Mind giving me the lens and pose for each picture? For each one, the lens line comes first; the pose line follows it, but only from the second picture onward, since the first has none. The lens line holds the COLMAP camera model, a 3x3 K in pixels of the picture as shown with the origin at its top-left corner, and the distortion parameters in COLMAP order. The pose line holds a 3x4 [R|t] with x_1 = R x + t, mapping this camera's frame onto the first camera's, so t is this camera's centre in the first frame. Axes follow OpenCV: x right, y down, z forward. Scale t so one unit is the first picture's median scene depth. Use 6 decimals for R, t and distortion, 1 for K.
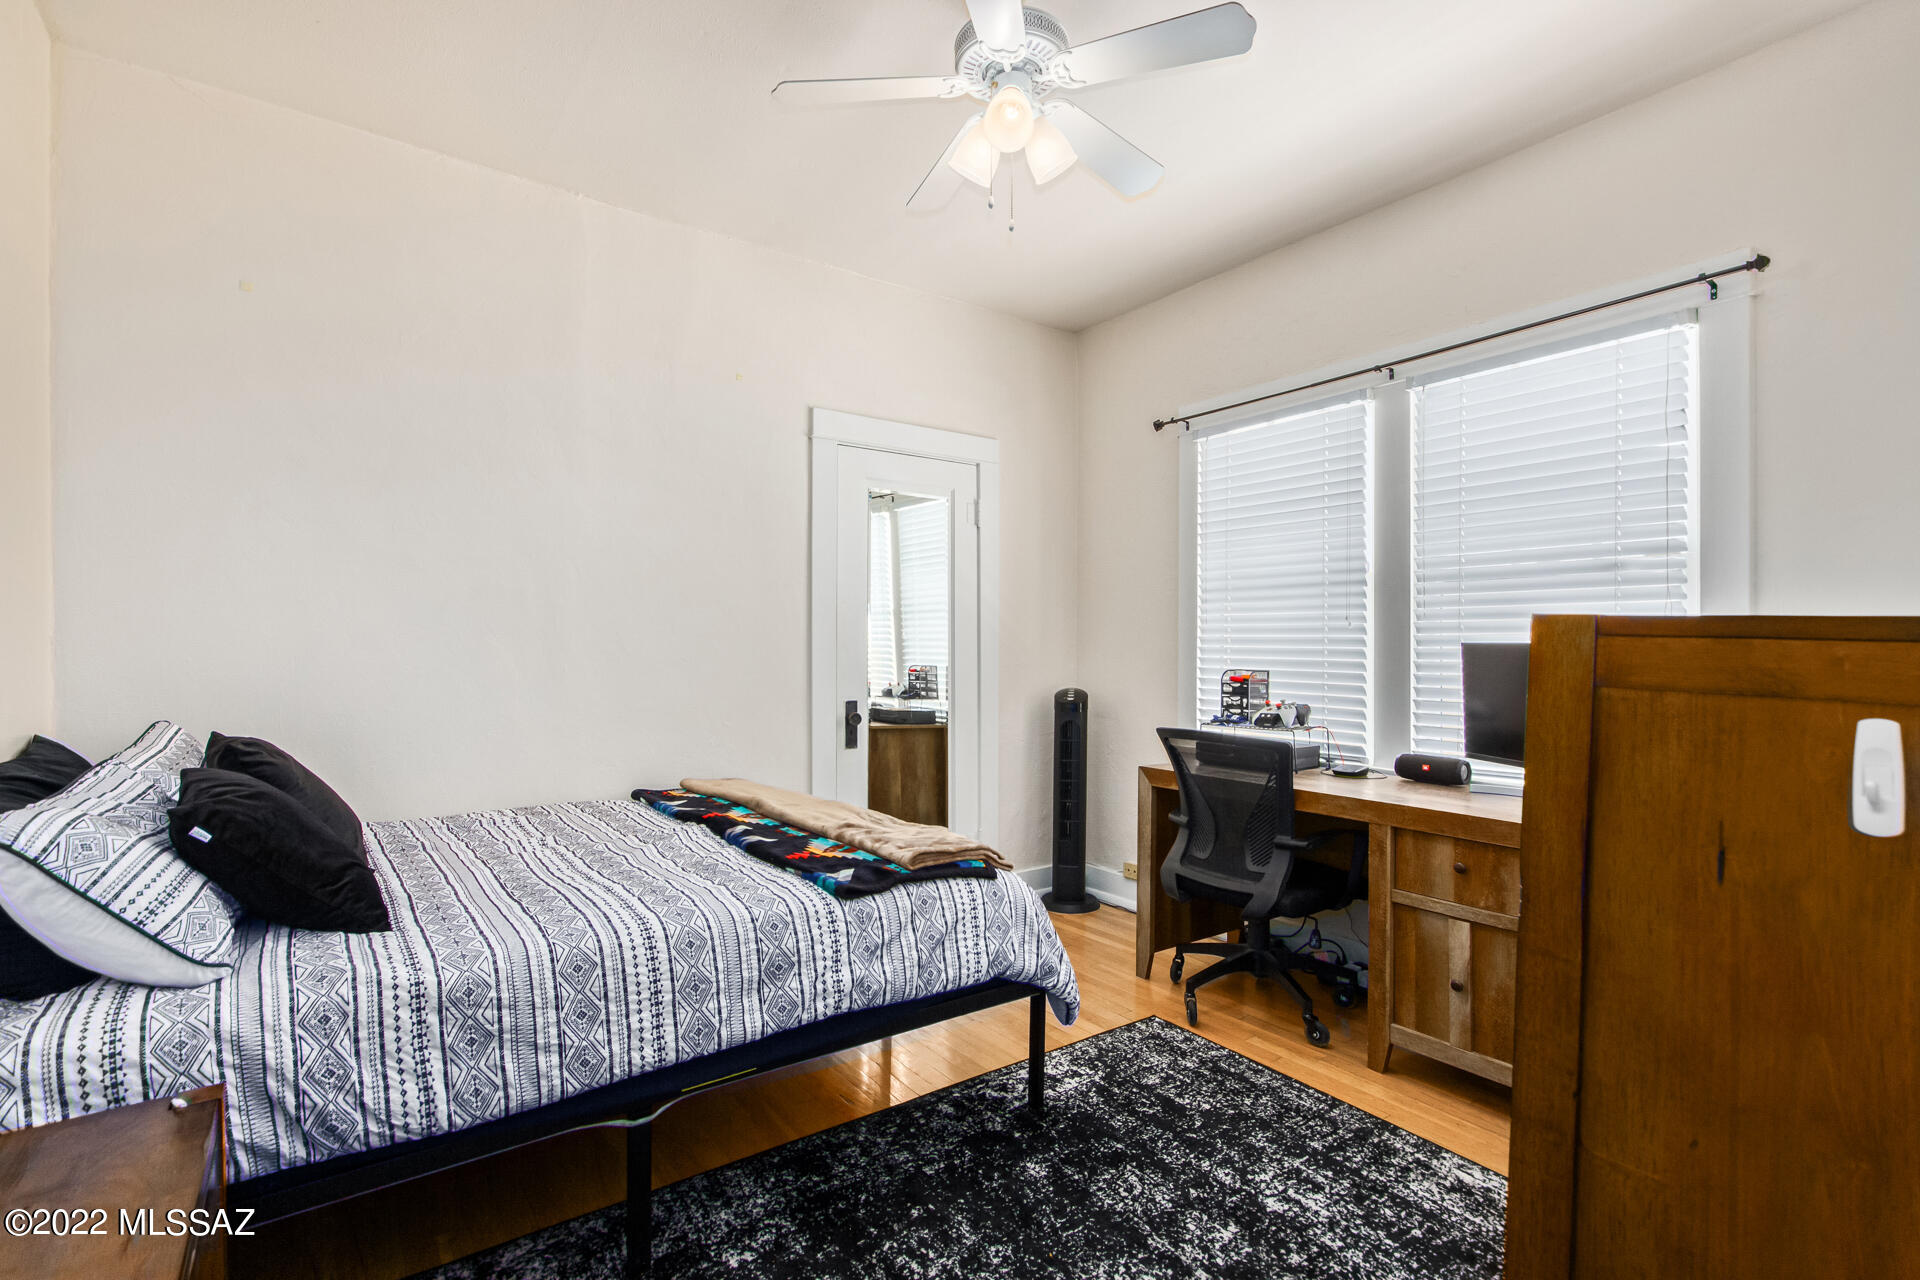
lens RADIAL K [[885.6, 0, 972.6], [0, 885.6, 644.9], [0, 0, 1]] dist [-0.000324, -0.000108]
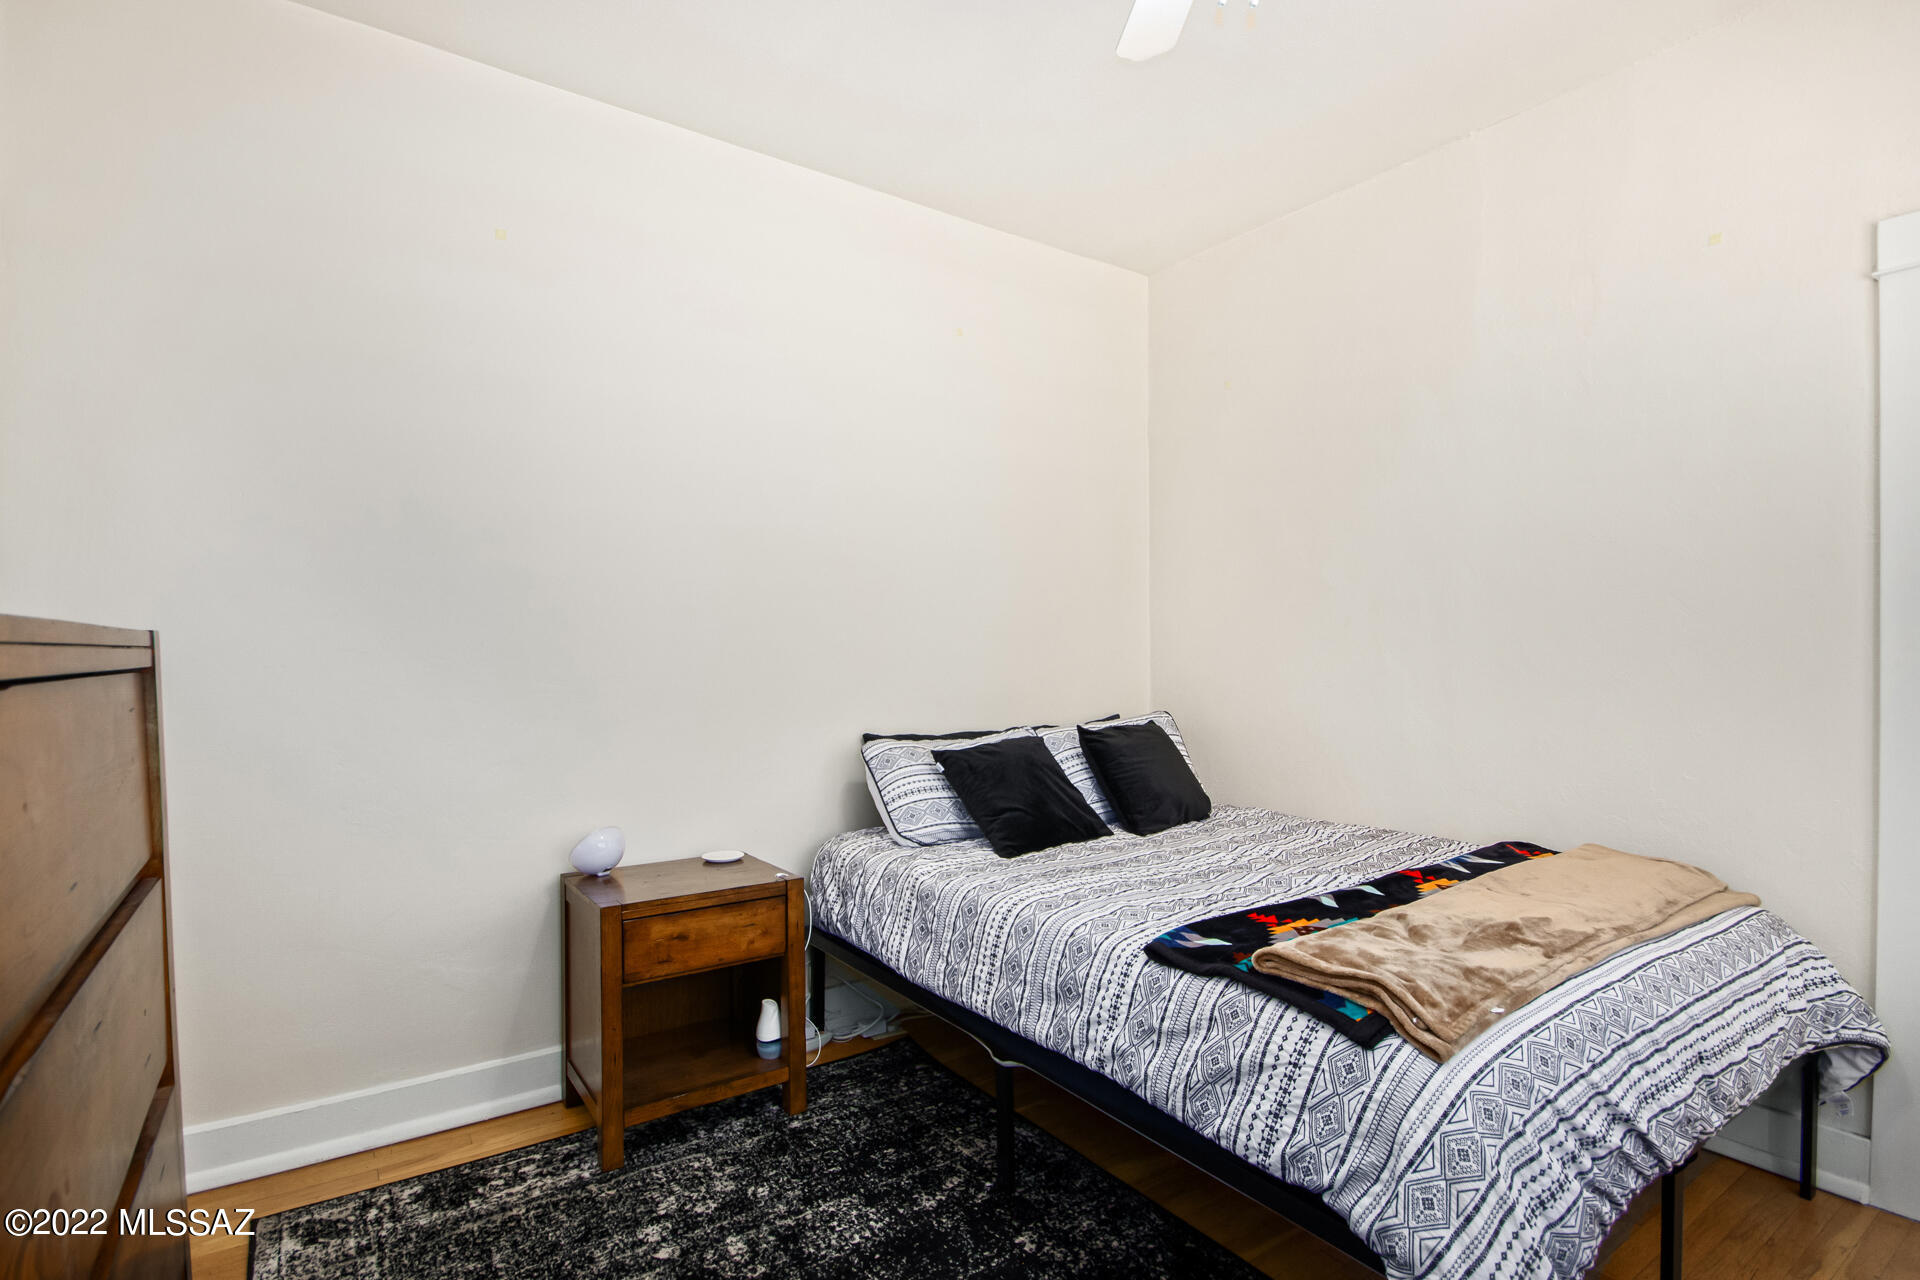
lens RADIAL K [[917.1, 0, 959.1], [0, 917.1, 660.4], [0, 0, 1]] dist [-0.000190, -0.000053]
pose [[-0.013697, -0.000854, -0.999906, 0.776288], [0.000285, 1.000000, -0.000858, 0.003055], [0.999906, -0.000297, -0.013697, 0.878549]]
